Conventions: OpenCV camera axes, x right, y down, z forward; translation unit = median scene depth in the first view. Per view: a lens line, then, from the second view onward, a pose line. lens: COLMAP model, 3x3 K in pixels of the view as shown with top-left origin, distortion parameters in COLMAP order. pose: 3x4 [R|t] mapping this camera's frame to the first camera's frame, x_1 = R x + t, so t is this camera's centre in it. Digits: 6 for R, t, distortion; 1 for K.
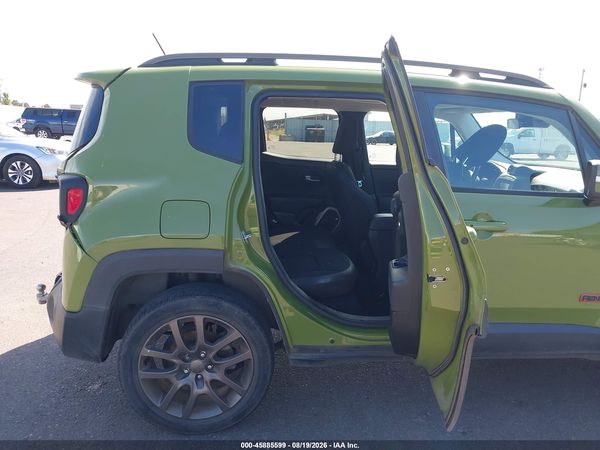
lens RADIAL K [[477.2, 0, 295.7], [0, 477.2, 227.4], [0, 0, 1]] dist [0.008958, 0.006052]
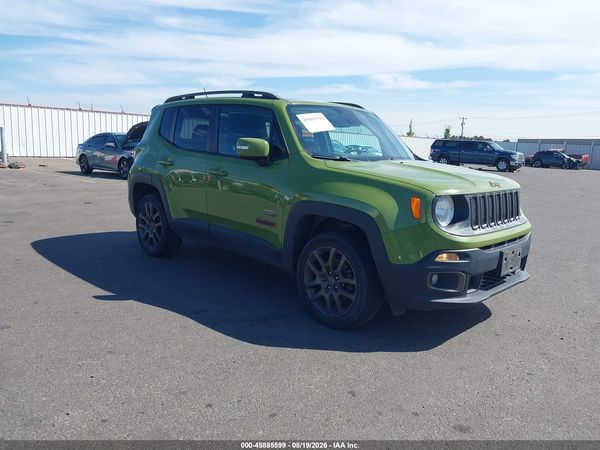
lens RADIAL K [[509.6, 0, 303.3], [0, 509.6, 227.1], [0, 0, 1]] dist [0.013911, 0.003781]
pose [[0.600024, 0.123509, -0.790390, 2.204525], [-0.192156, 0.981336, 0.007473, 0.130455], [0.776562, 0.147394, 0.612558, 0.031348]]
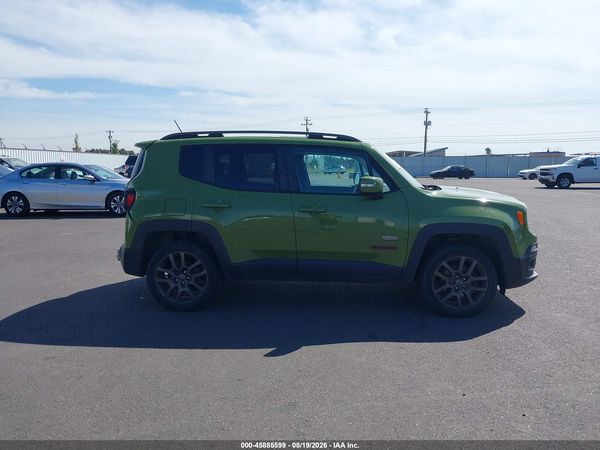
lens RADIAL K [[509.6, 0, 303.3], [0, 509.6, 227.1], [0, 0, 1]] dist [0.013911, 0.003781]
pose [[0.982687, -0.008841, -0.185063, 0.726550], [-0.007348, 0.996215, -0.086609, 0.253713], [0.185128, 0.086470, 0.978903, -1.111881]]
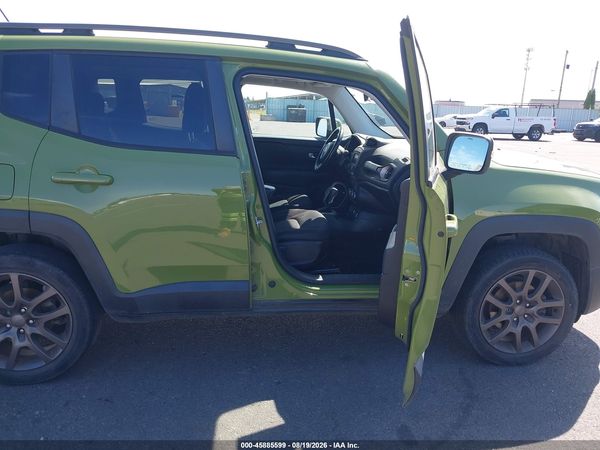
lens RADIAL K [[474.9, 0, 300.0], [0, 474.9, 225.0], [0, 0, 1]] dist [0.007398, -0.000676]
pose [[0.999978, 0.001857, 0.006430, 0.405980], [-0.002073, 0.999430, 0.033699, 0.038237], [-0.006363, -0.033711, 0.999411, -0.057951]]
